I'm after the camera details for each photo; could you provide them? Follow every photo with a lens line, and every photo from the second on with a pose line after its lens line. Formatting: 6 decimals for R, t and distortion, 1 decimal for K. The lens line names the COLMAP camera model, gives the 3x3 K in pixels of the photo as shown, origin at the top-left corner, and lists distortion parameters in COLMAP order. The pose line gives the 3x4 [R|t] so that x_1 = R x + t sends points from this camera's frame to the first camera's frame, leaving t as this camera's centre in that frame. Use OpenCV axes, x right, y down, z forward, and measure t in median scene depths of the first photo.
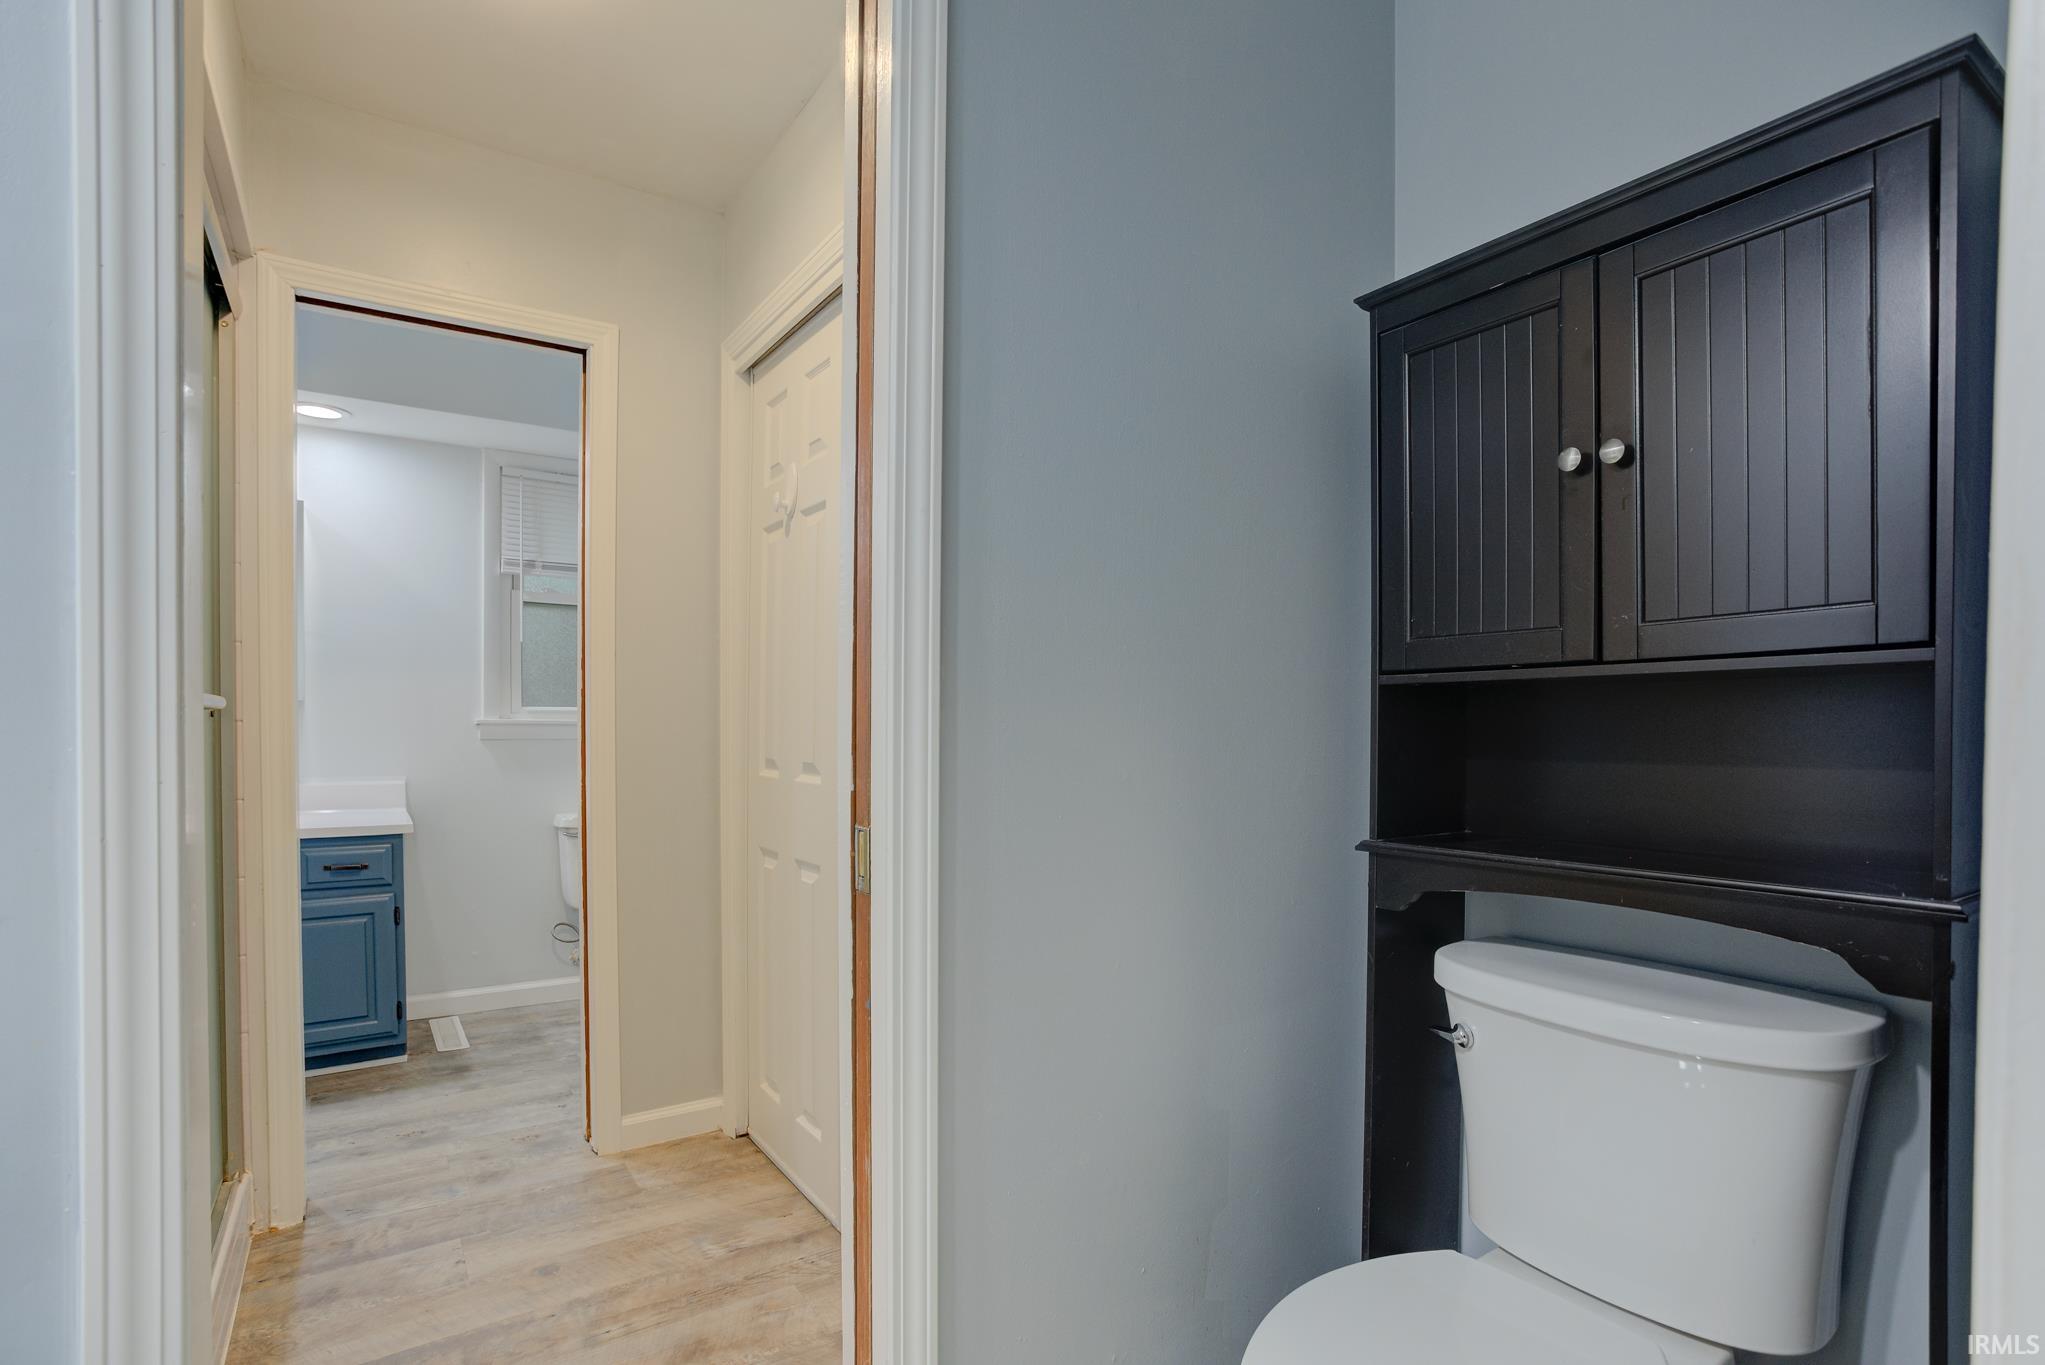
lens RADIAL K [[992.1, 0, 973.6], [0, 992.1, 748.1], [0, 0, 1]] dist [-0.046797, 0.041684]
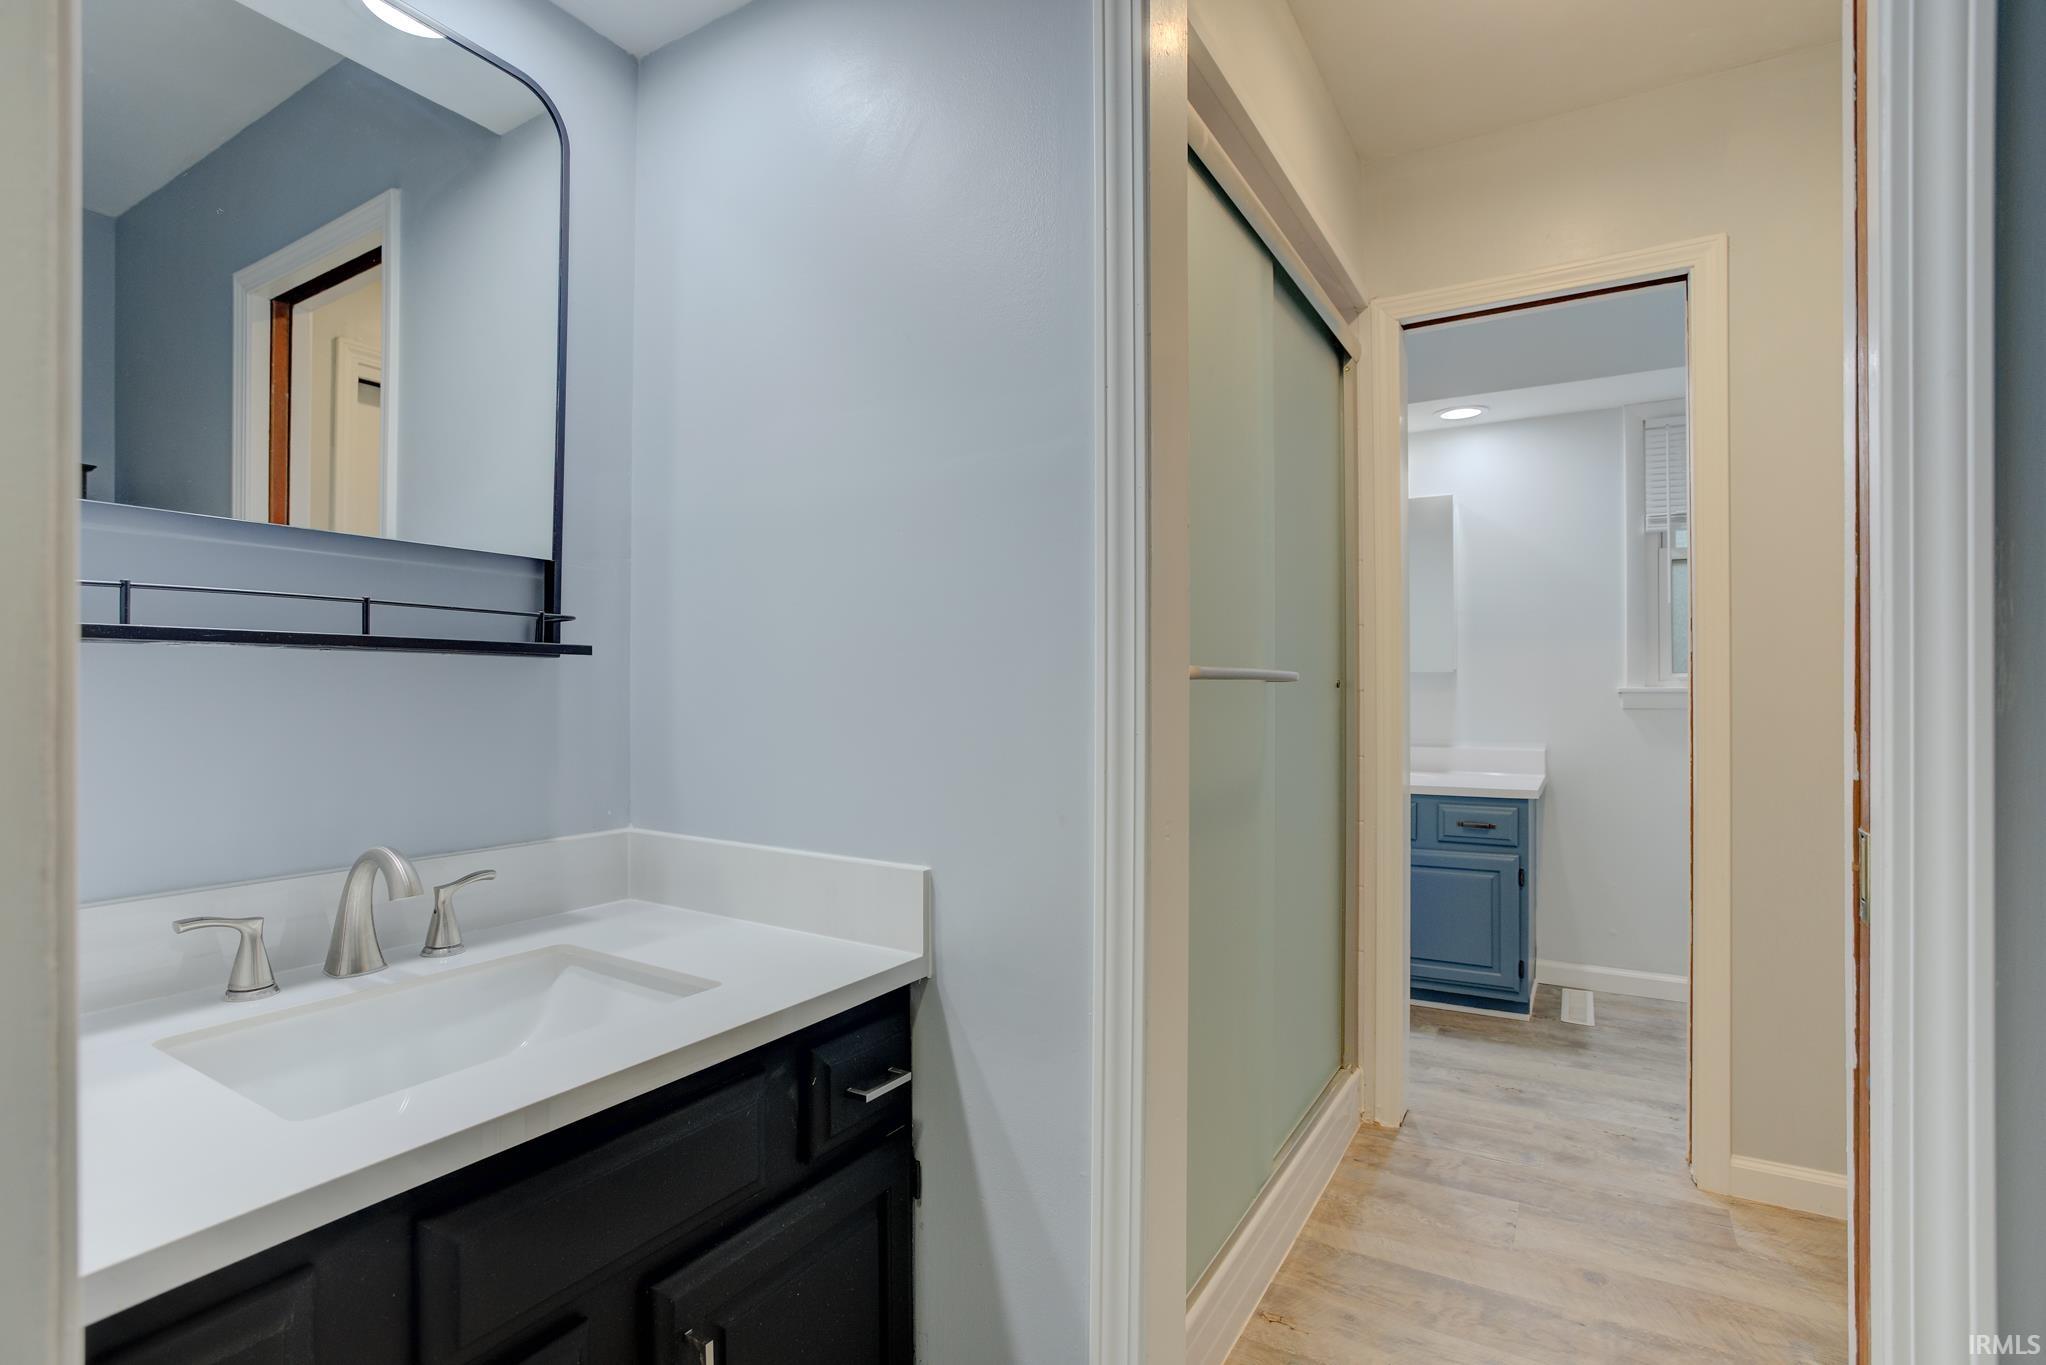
lens RADIAL K [[981.3, 0, 1003.1], [0, 981.3, 694.2], [0, 0, 1]] dist [-0.055337, 0.027942]
pose [[0.442775, -0.003202, -0.896627, 0.100134], [-0.017649, 0.999769, -0.012286, -0.001154], [0.896459, 0.021265, 0.442616, 0.059867]]
